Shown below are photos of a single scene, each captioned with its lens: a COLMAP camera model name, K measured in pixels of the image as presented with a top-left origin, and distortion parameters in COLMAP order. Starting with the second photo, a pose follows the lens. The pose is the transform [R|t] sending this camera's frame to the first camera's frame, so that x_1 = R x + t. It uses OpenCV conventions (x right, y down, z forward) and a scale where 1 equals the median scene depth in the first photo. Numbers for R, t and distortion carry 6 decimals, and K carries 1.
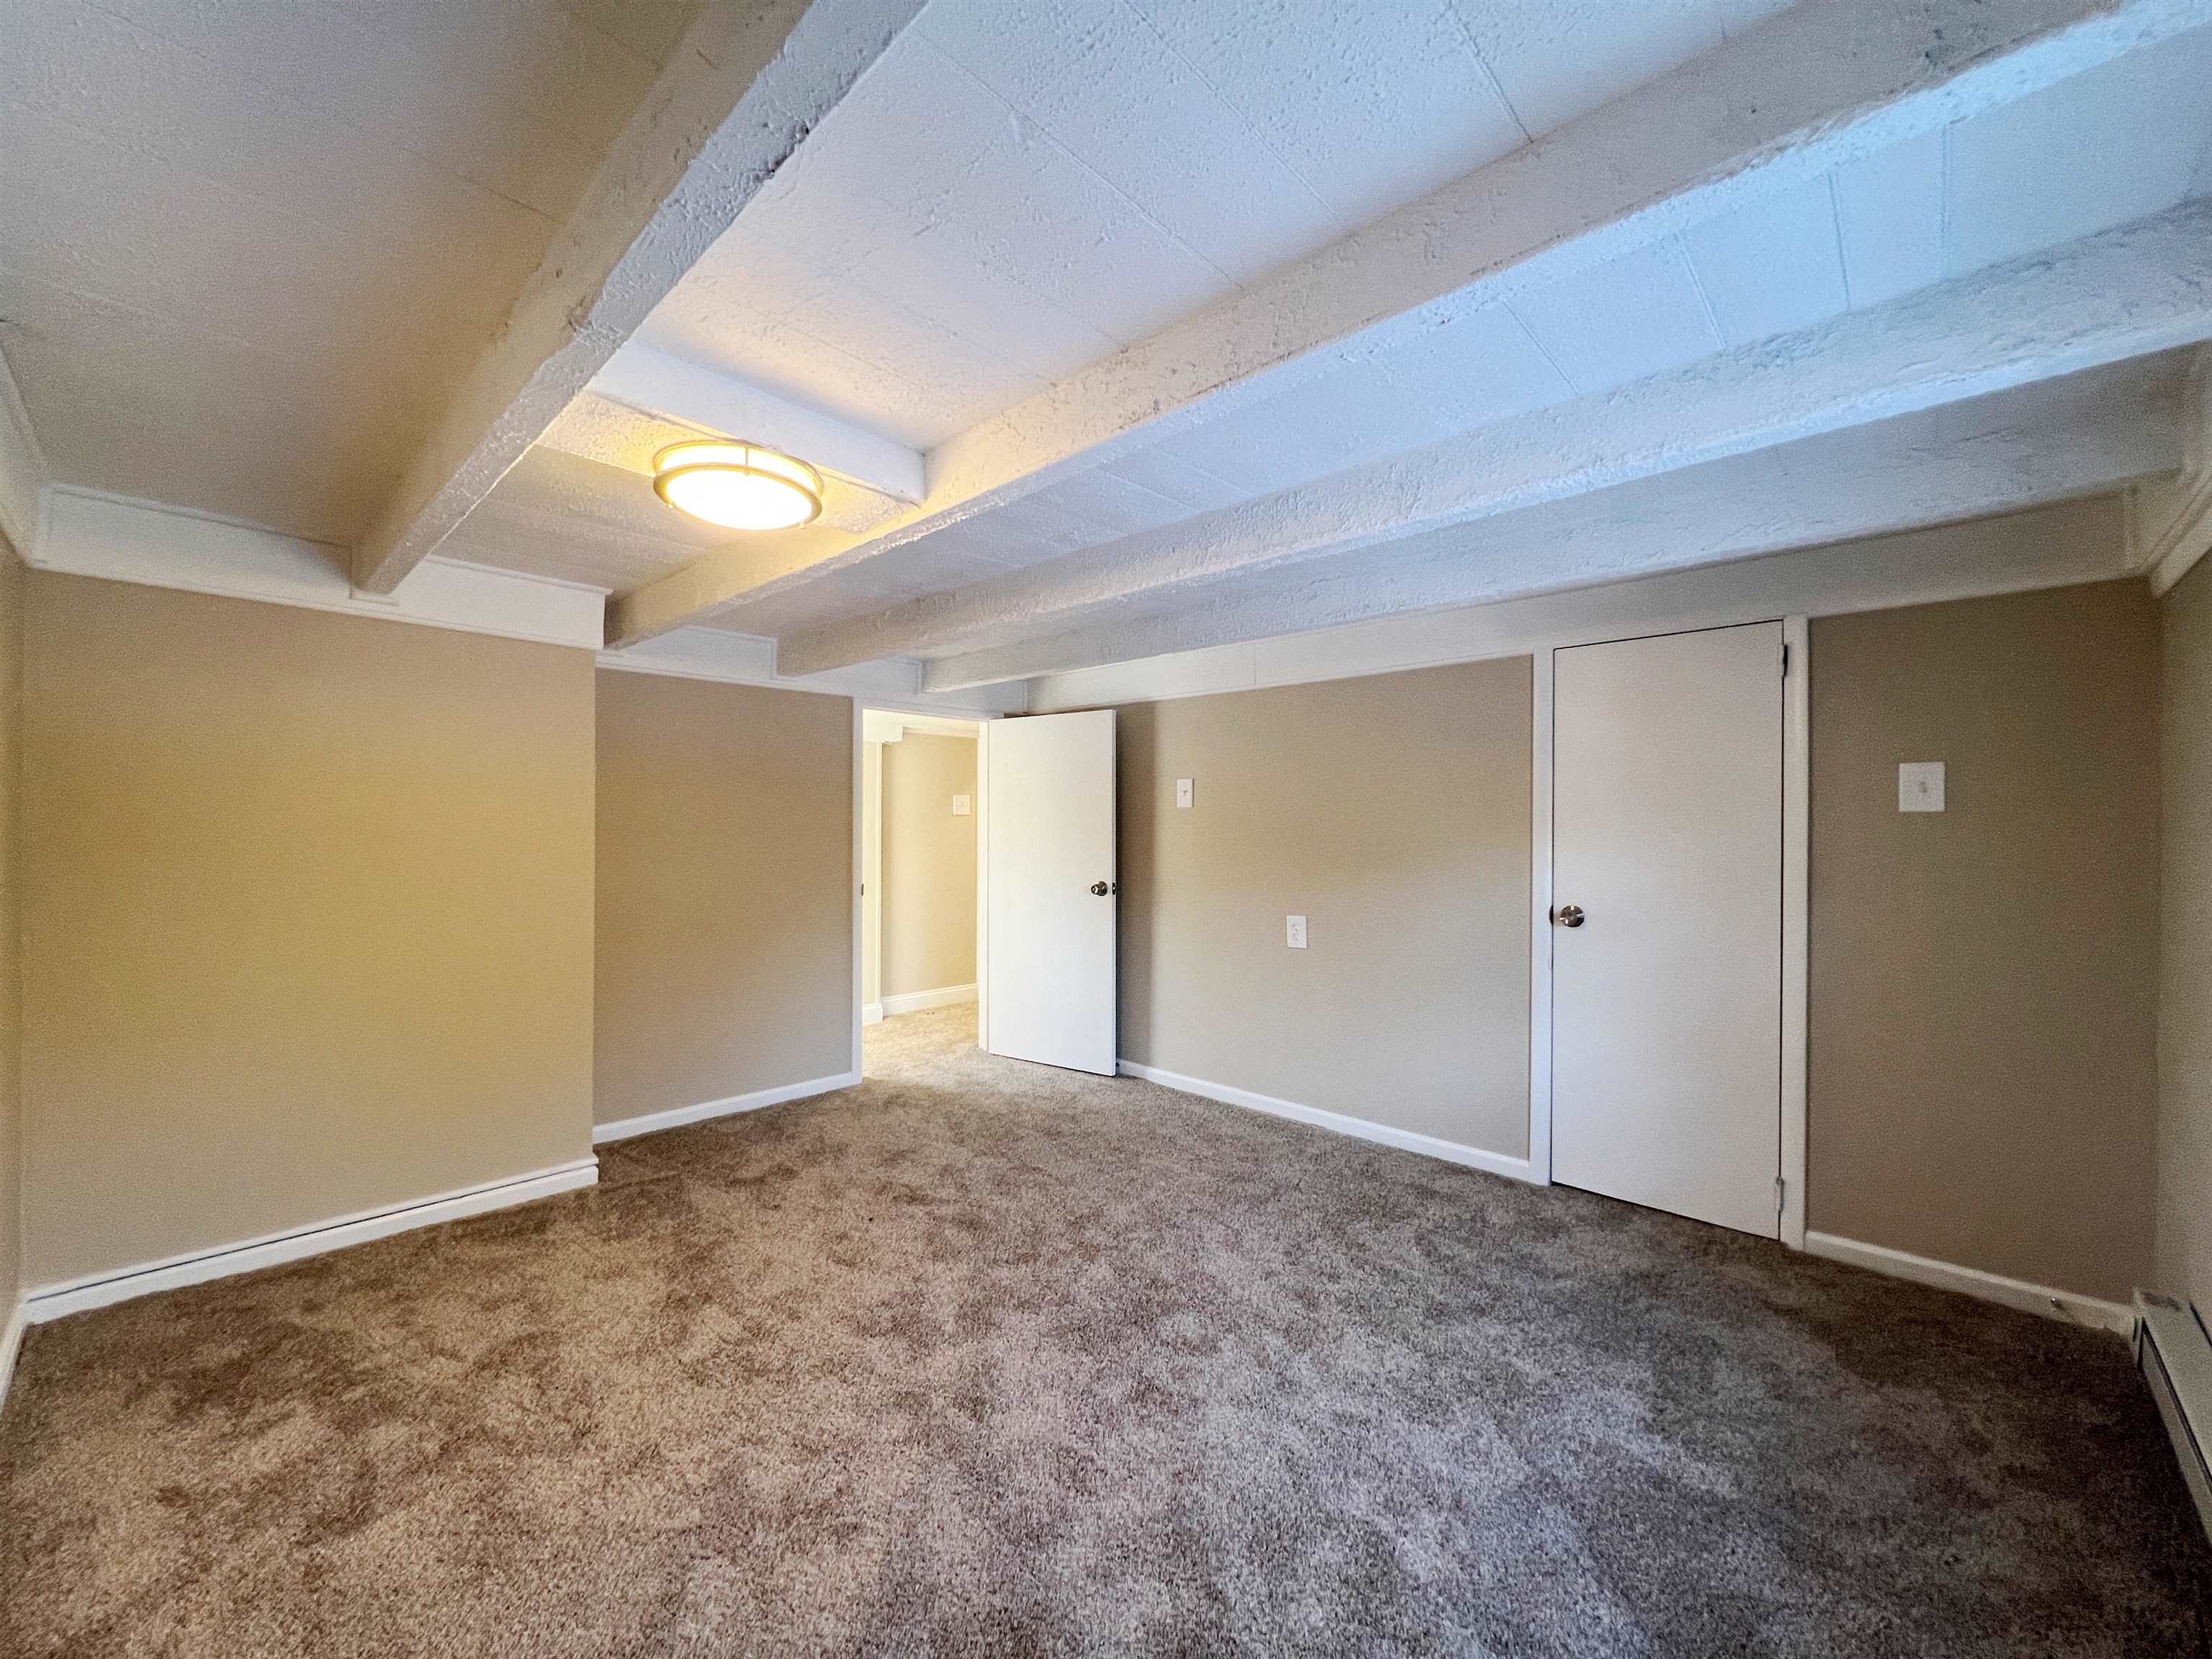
lens RADIAL K [[881.9, 0, 1097.5], [0, 881.9, 829.9], [0, 0, 1]] dist [-0.001867, 0.000033]
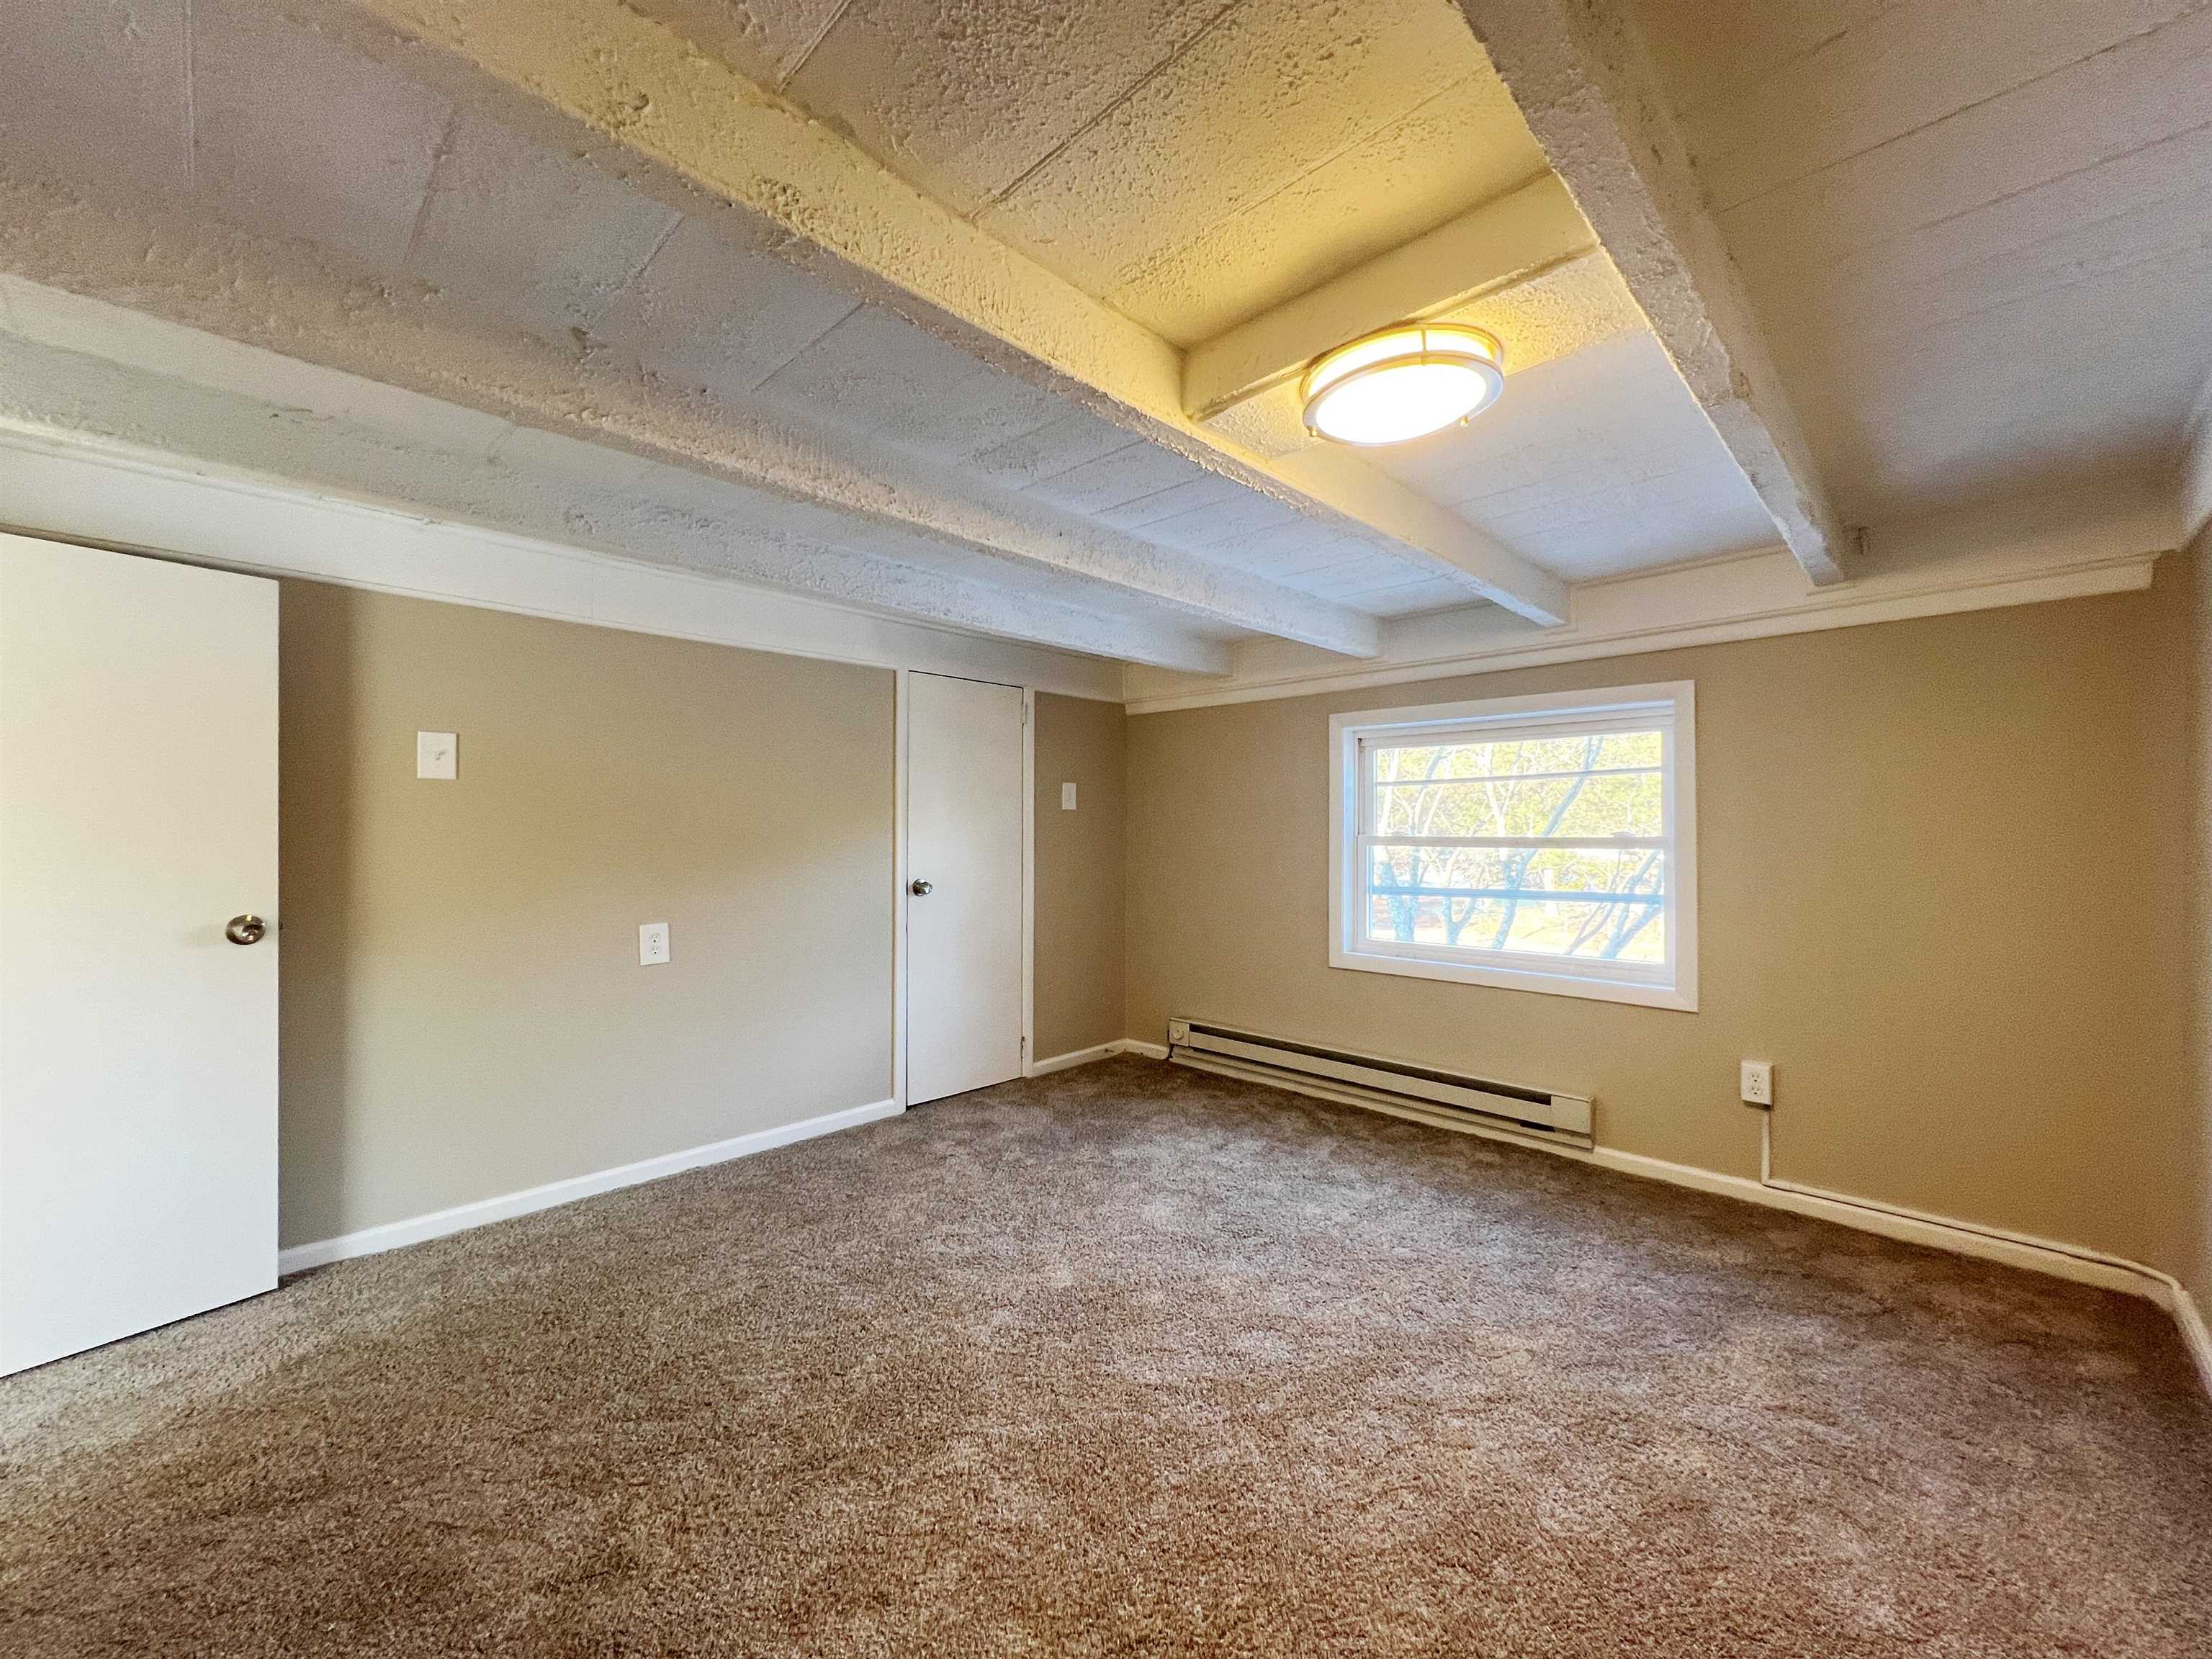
lens RADIAL K [[881.9, 0, 1097.5], [0, 881.9, 829.9], [0, 0, 1]] dist [-0.001867, 0.000033]
pose [[0.008736, -0.011490, 0.999896, -0.658410], [-0.007802, 0.999903, 0.011559, -0.000657], [-0.999931, -0.007902, 0.008646, 0.682994]]
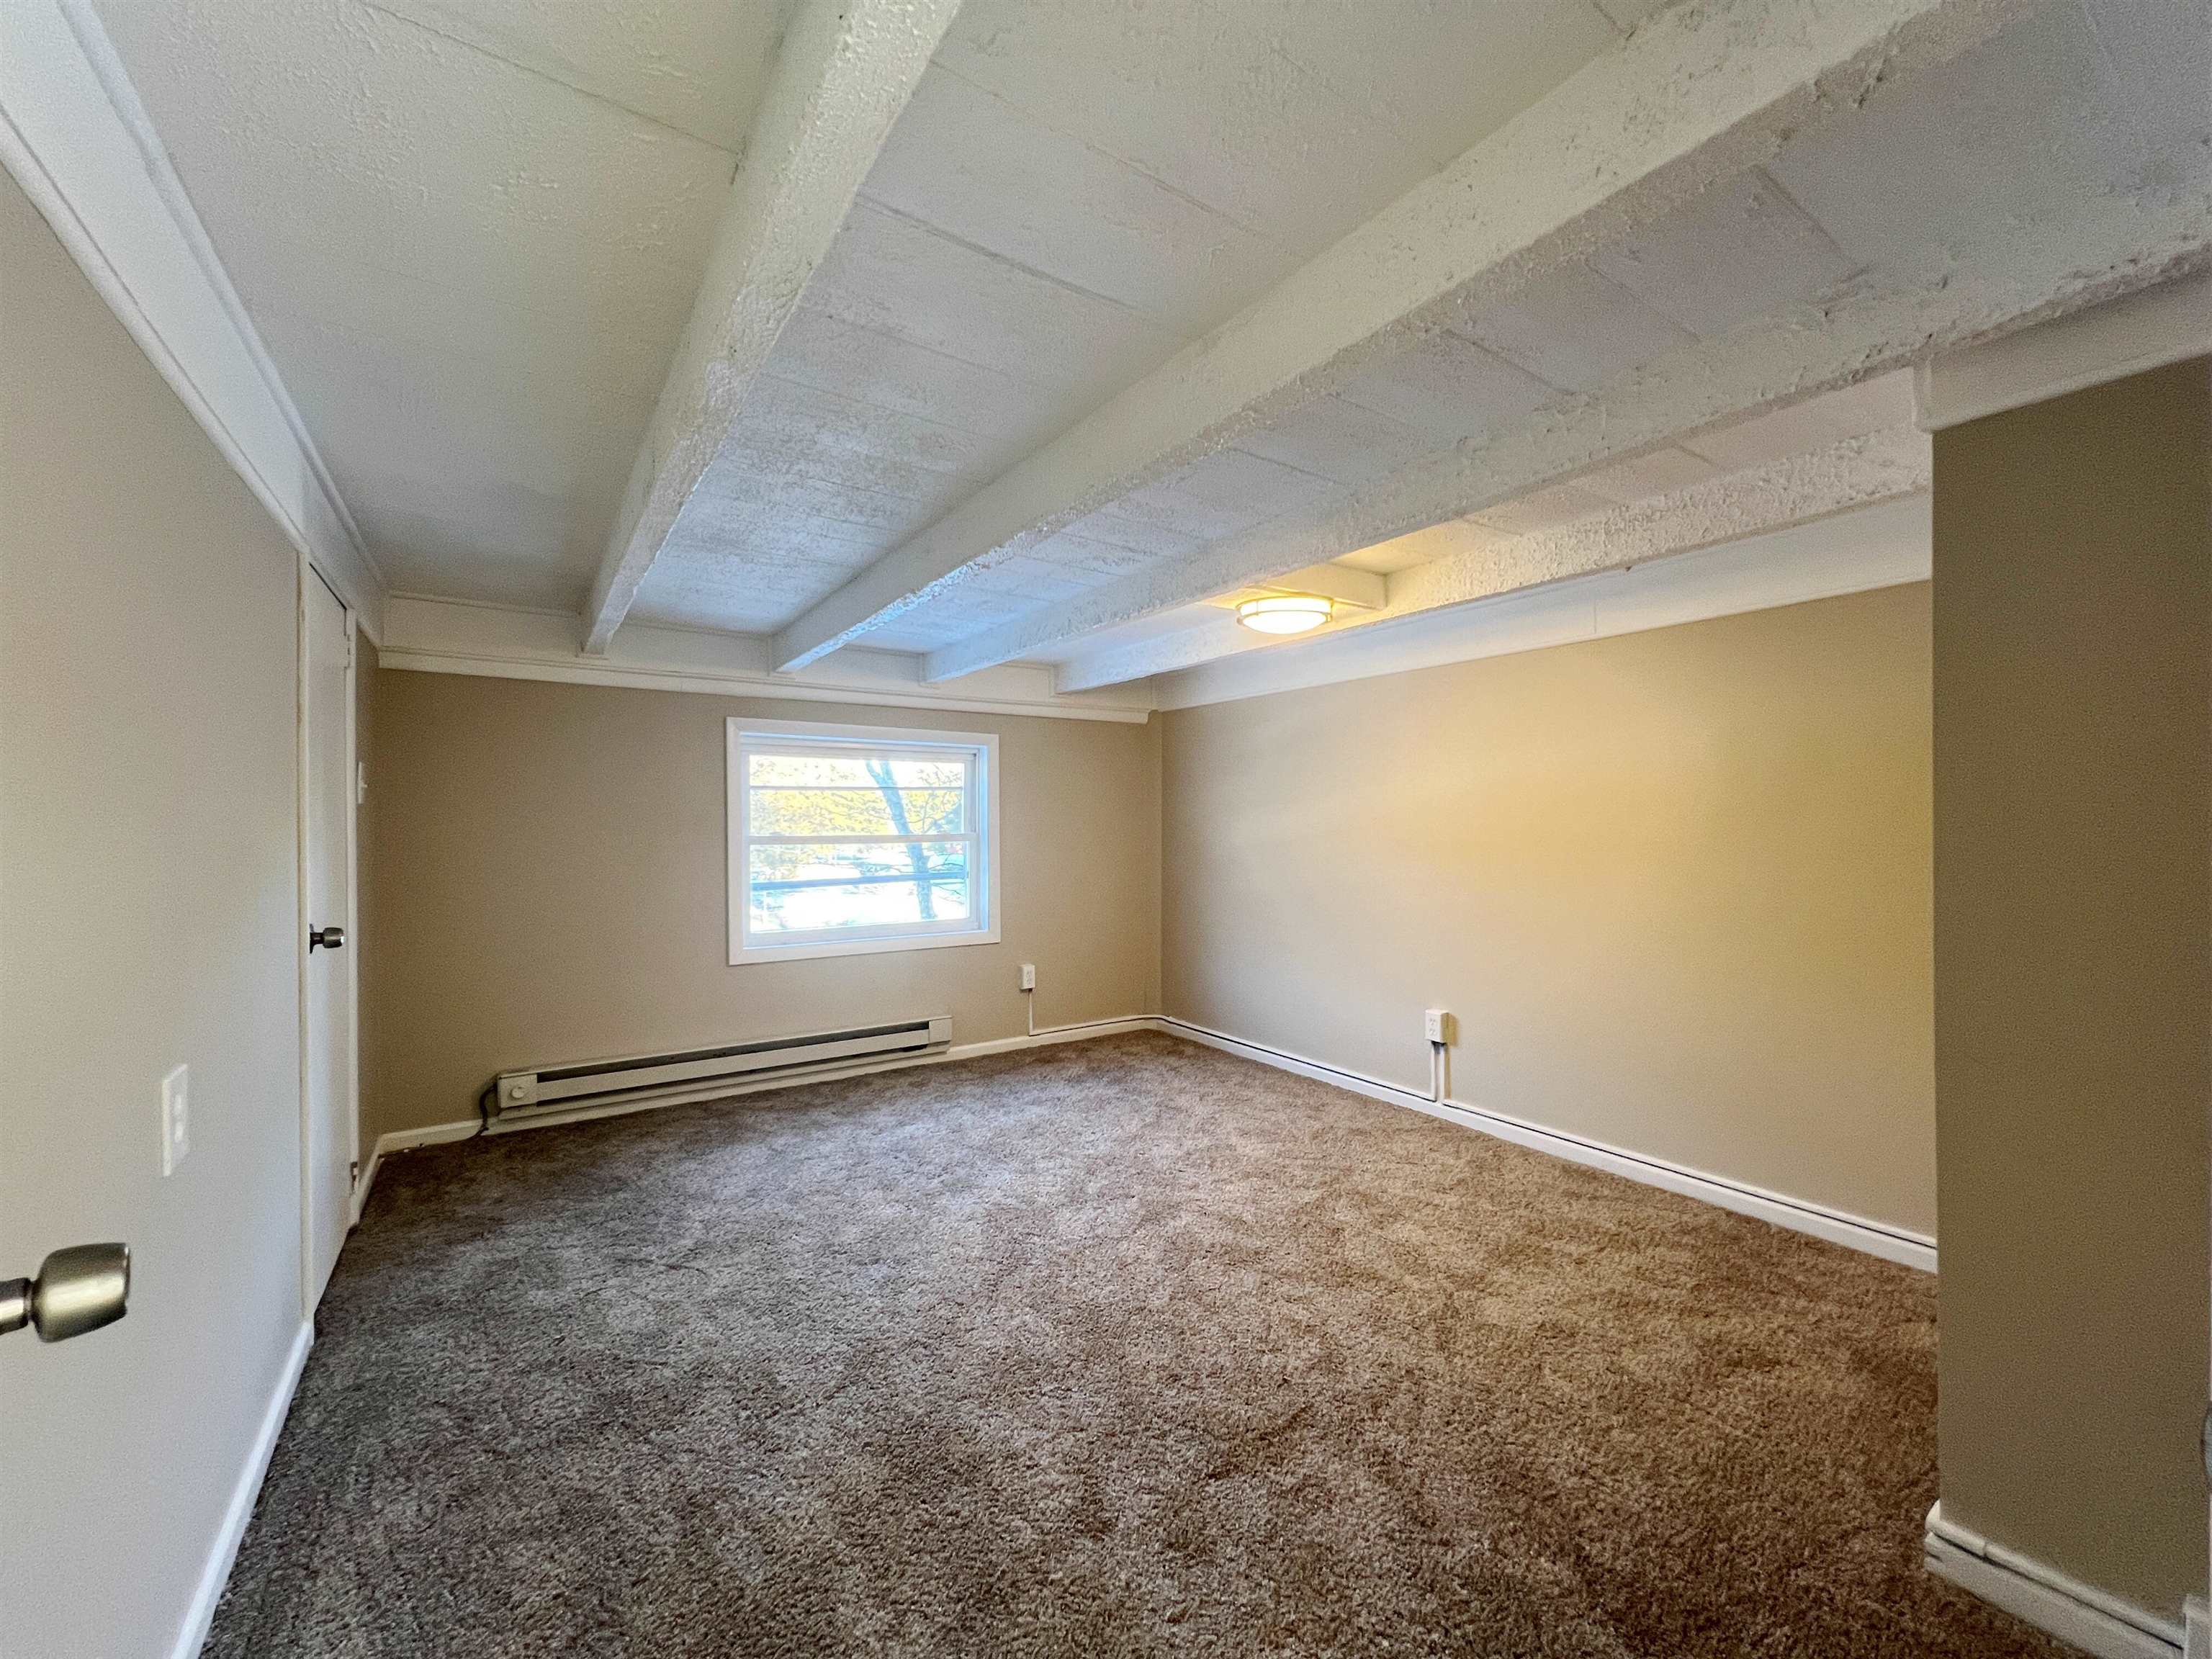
lens RADIAL K [[871.8, 0, 1074.1], [0, 871.8, 837.2], [0, 0, 1]] dist [-0.002402, -0.000111]
pose [[-0.974747, -0.004935, 0.223257, -0.200976], [-0.004587, 0.999987, 0.002078, 0.014997], [-0.223264, 0.001002, -0.974757, 1.426412]]
